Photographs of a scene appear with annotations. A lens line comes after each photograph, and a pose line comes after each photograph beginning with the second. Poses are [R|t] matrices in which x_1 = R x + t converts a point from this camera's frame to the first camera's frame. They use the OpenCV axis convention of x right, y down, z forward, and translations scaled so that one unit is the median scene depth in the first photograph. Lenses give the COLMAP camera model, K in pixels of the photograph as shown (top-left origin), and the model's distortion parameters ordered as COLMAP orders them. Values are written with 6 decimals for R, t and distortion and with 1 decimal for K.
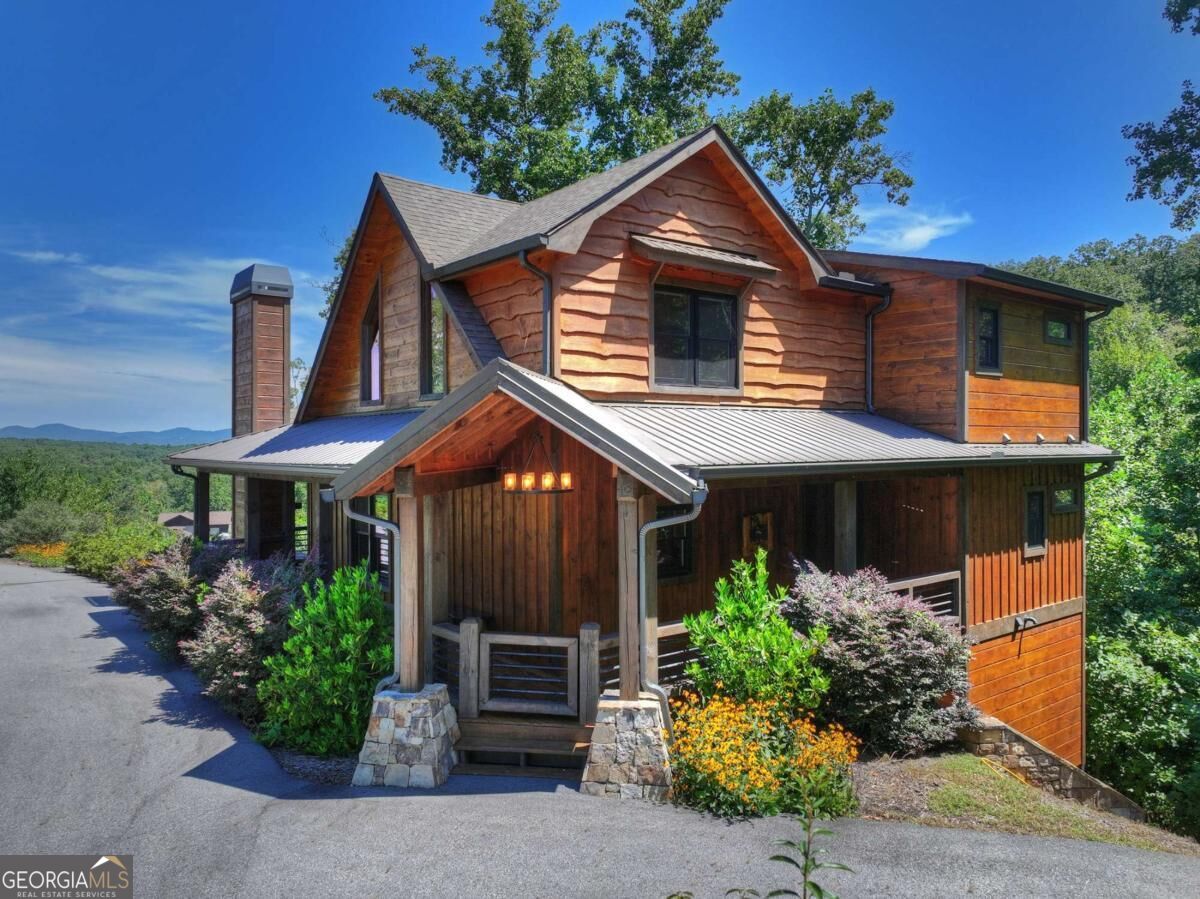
lens RADIAL K [[872.4, 0, 600.0], [0, 872.4, 449.5], [0, 0, 1]] dist [0.006129, 0.003746]
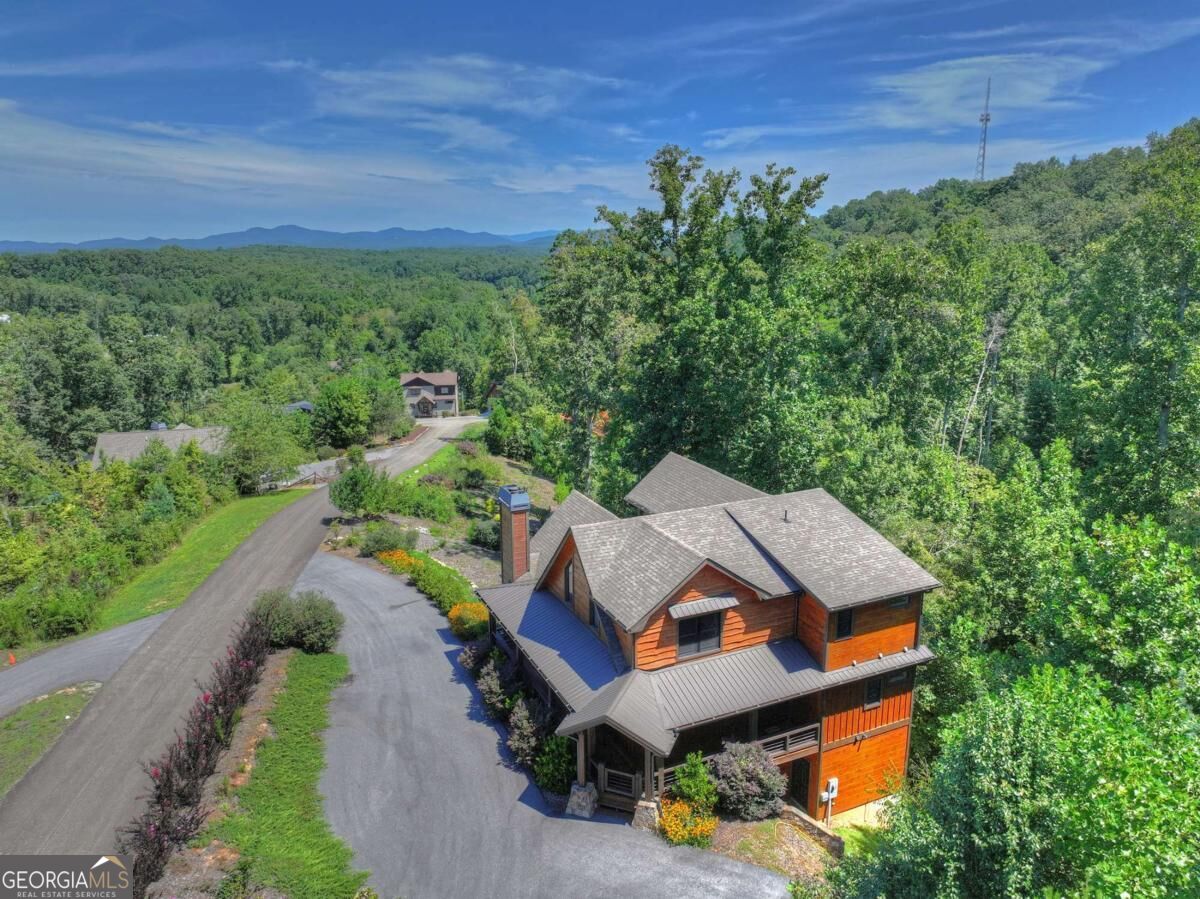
lens RADIAL K [[872.4, 0, 600.0], [0, 872.4, 449.5], [0, 0, 1]] dist [0.006129, 0.003746]
pose [[0.971313, 0.045863, -0.233340, 0.475513], [0.010771, 0.971734, 0.235832, -1.489781], [0.237561, -0.231580, 0.943364, -1.527057]]
